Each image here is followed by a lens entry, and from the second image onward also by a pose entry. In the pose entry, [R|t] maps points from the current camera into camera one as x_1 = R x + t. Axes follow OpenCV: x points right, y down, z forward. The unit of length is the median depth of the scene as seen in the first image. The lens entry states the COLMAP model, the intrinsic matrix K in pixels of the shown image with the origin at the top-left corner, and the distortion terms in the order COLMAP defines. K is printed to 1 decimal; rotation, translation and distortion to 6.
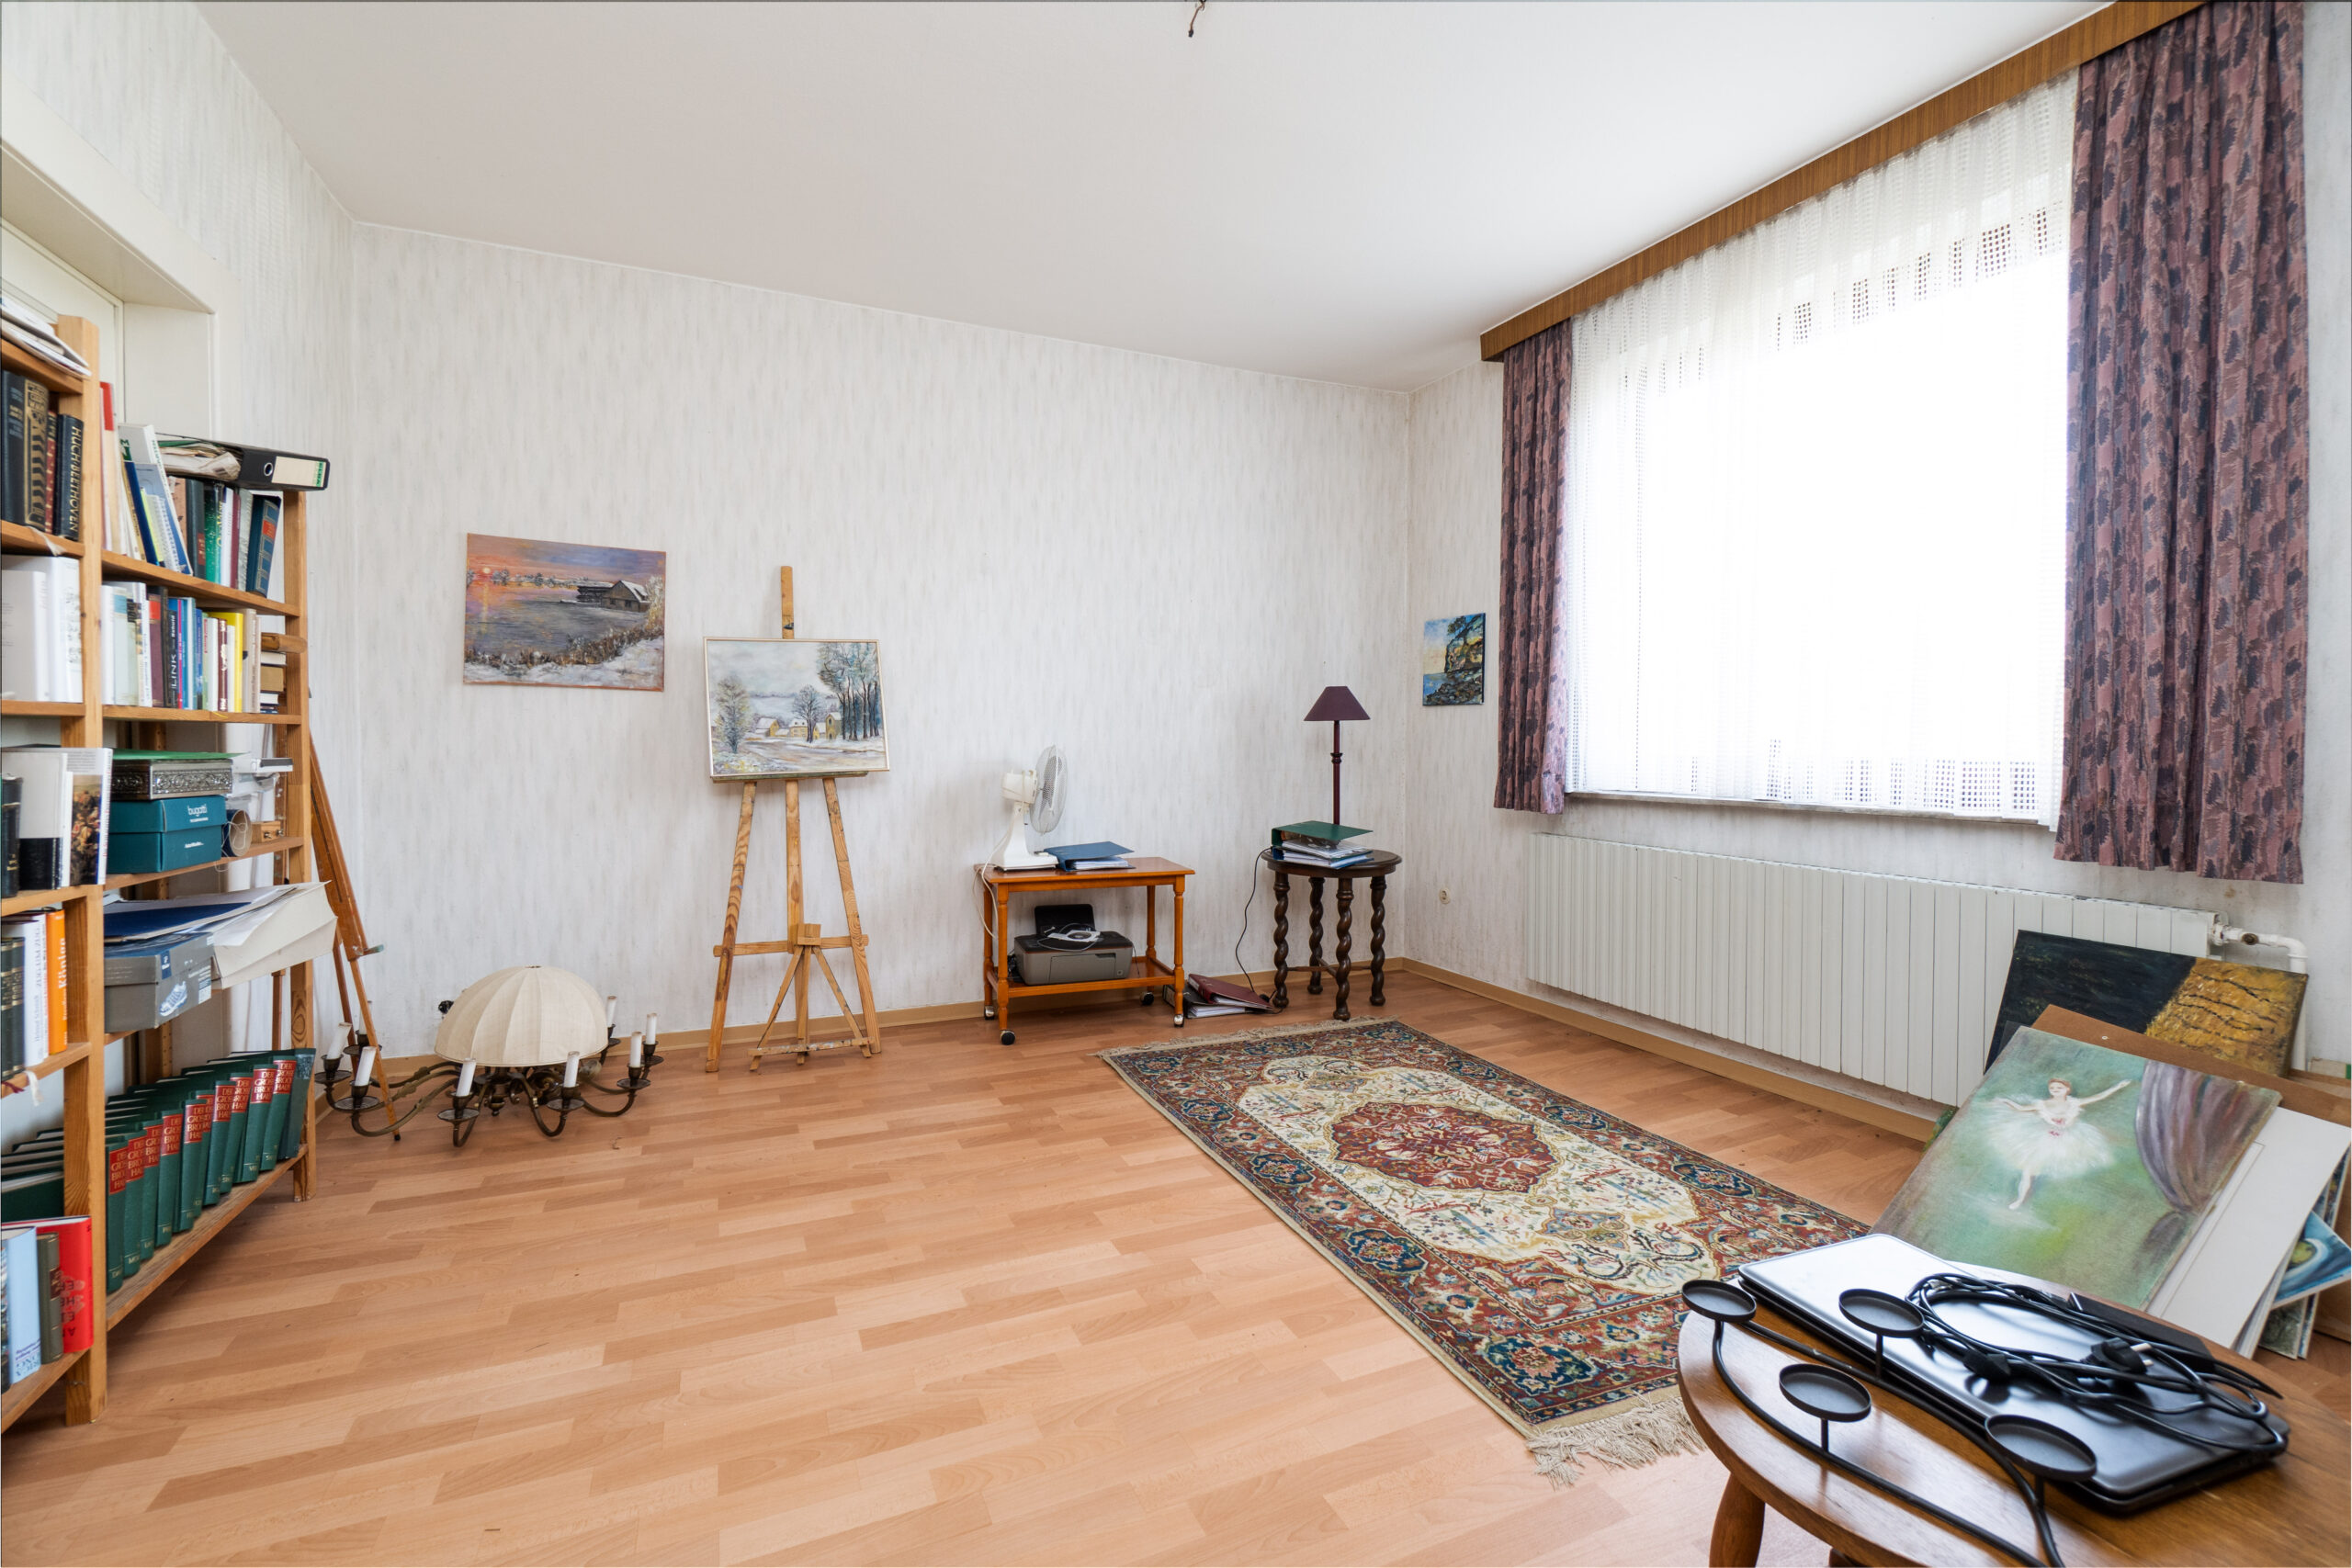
lens RADIAL K [[999.6, 0, 1171.9], [0, 999.6, 765.6], [0, 0, 1]] dist [-0.005845, 0.000189]
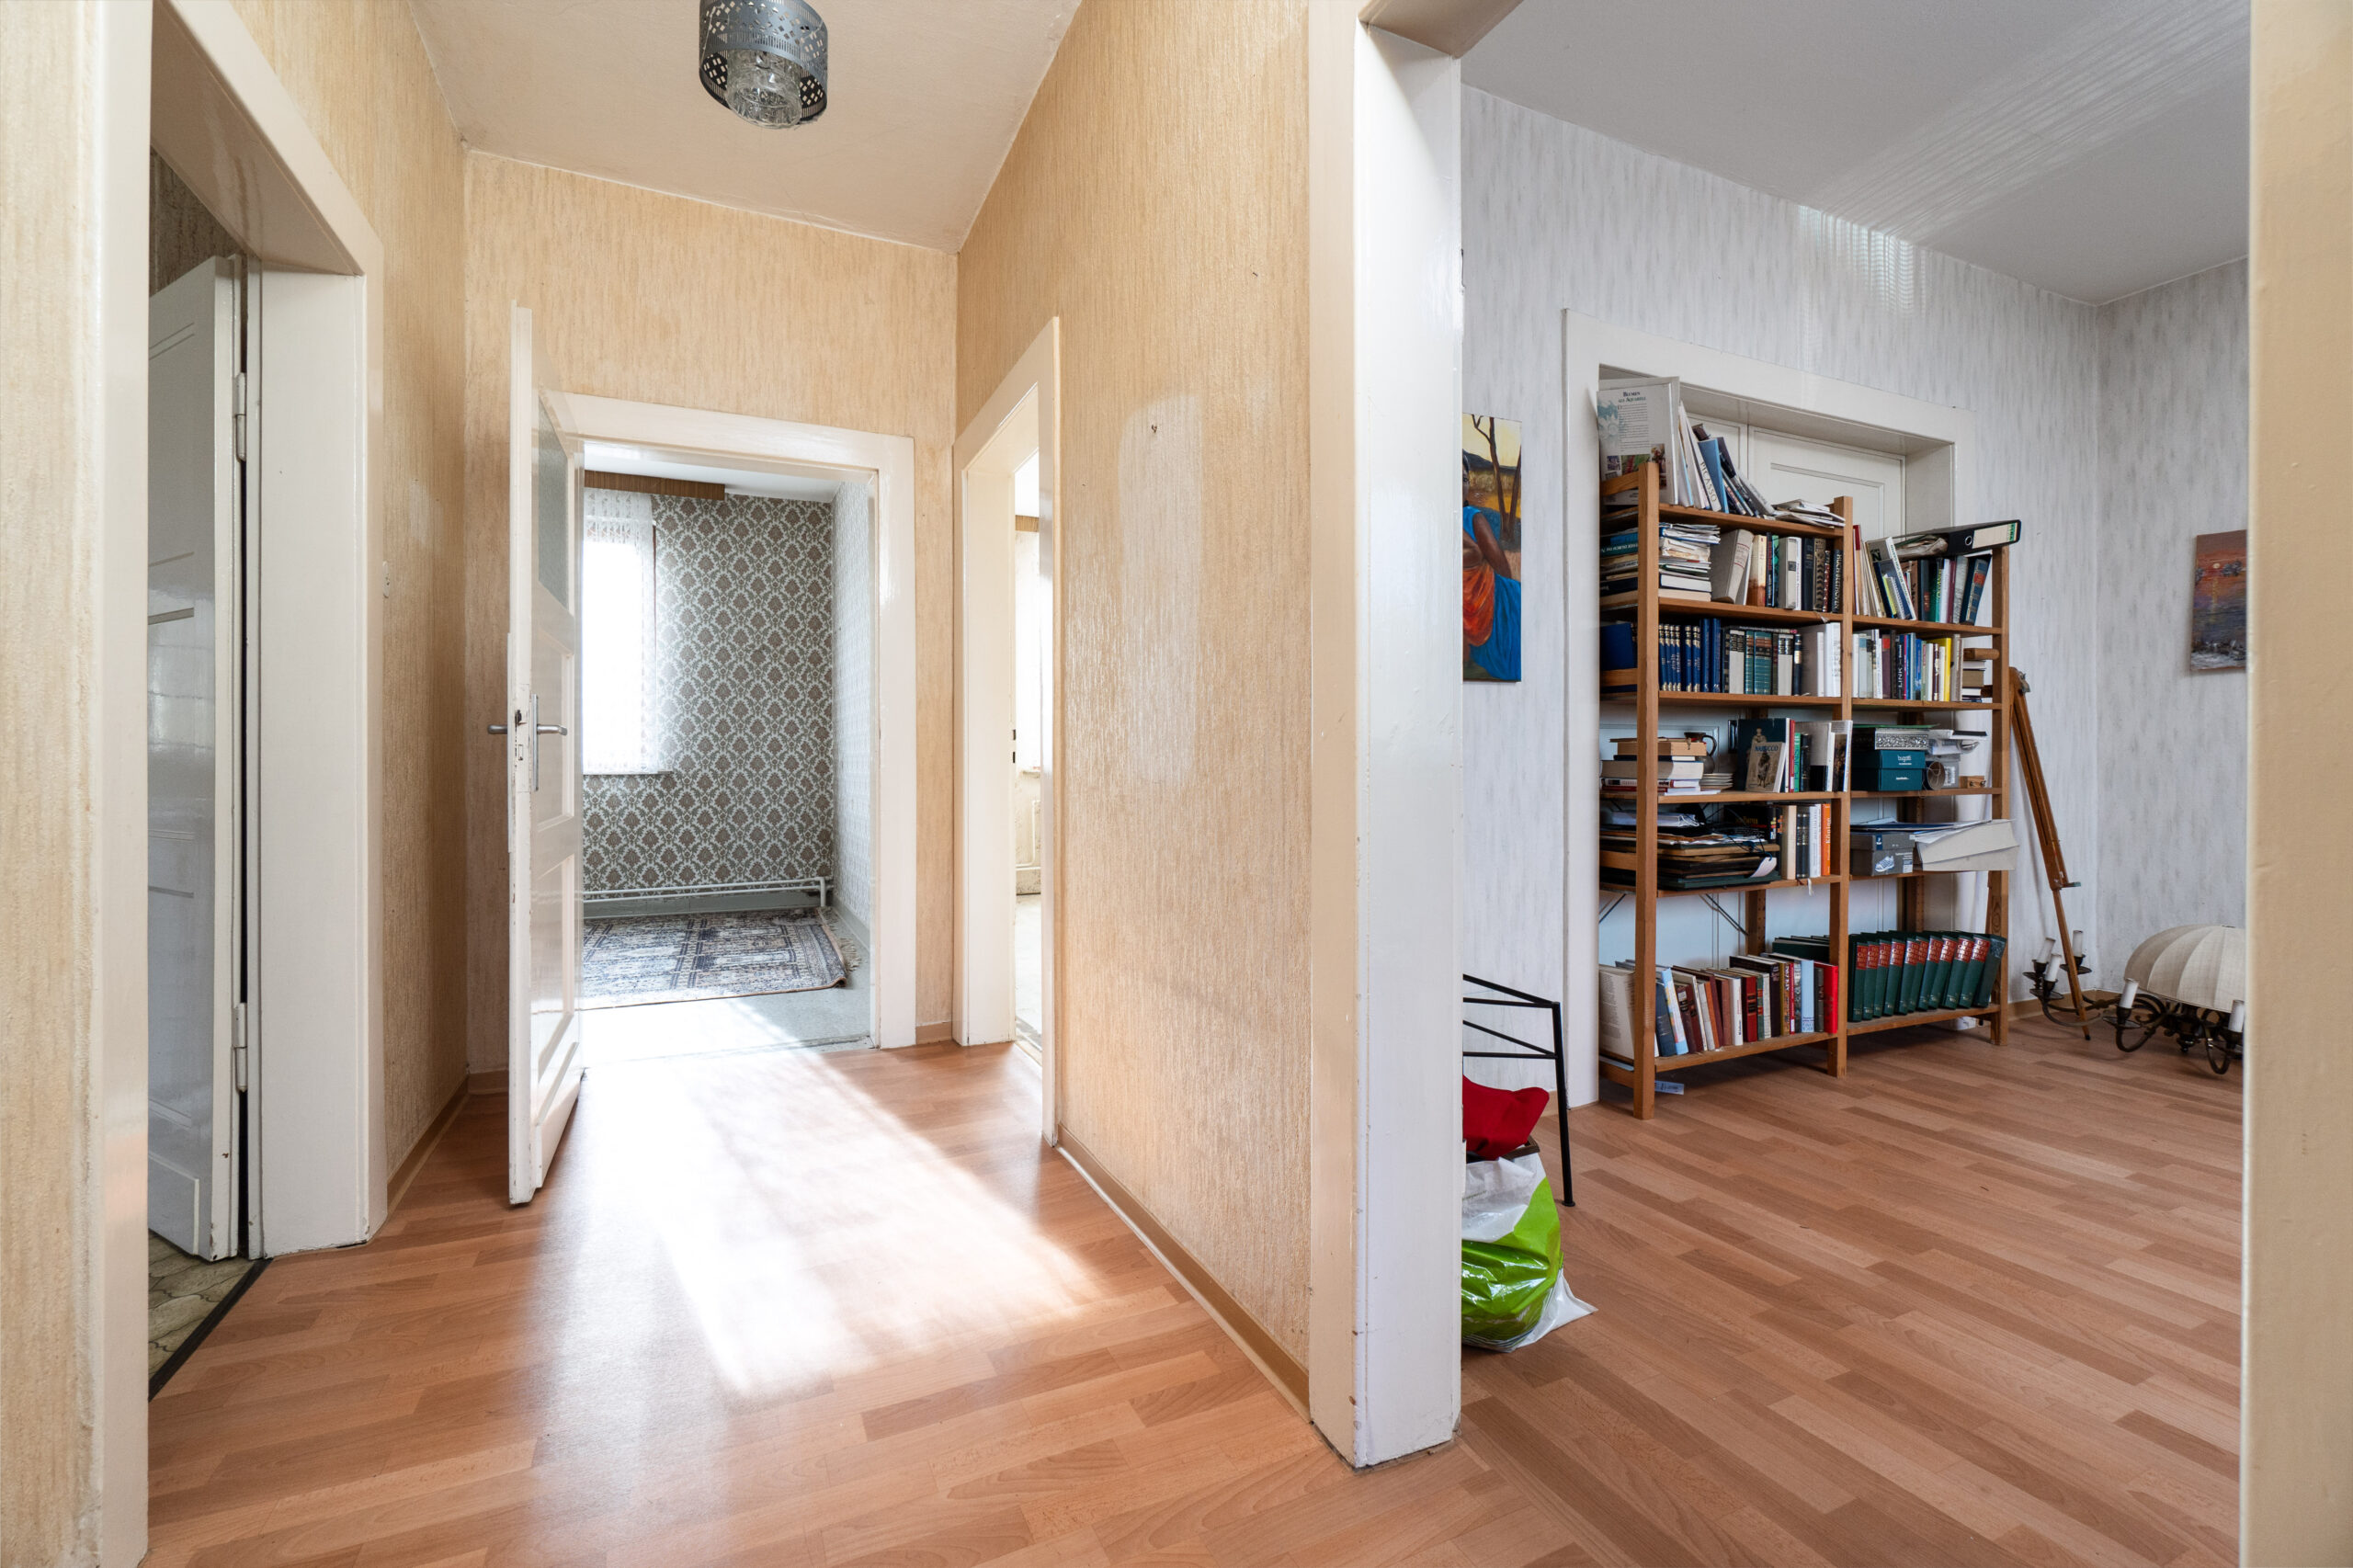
lens RADIAL K [[1000.1, 0, 1172.4], [0, 1000.1, 765.6], [0, 0, 1]] dist [-0.005845, 0.000189]
pose [[0.015021, -0.001619, -0.999886, 0.621523], [-0.018901, 0.999820, -0.001903, 0.074608], [0.999709, 0.018927, 0.014987, -0.242741]]
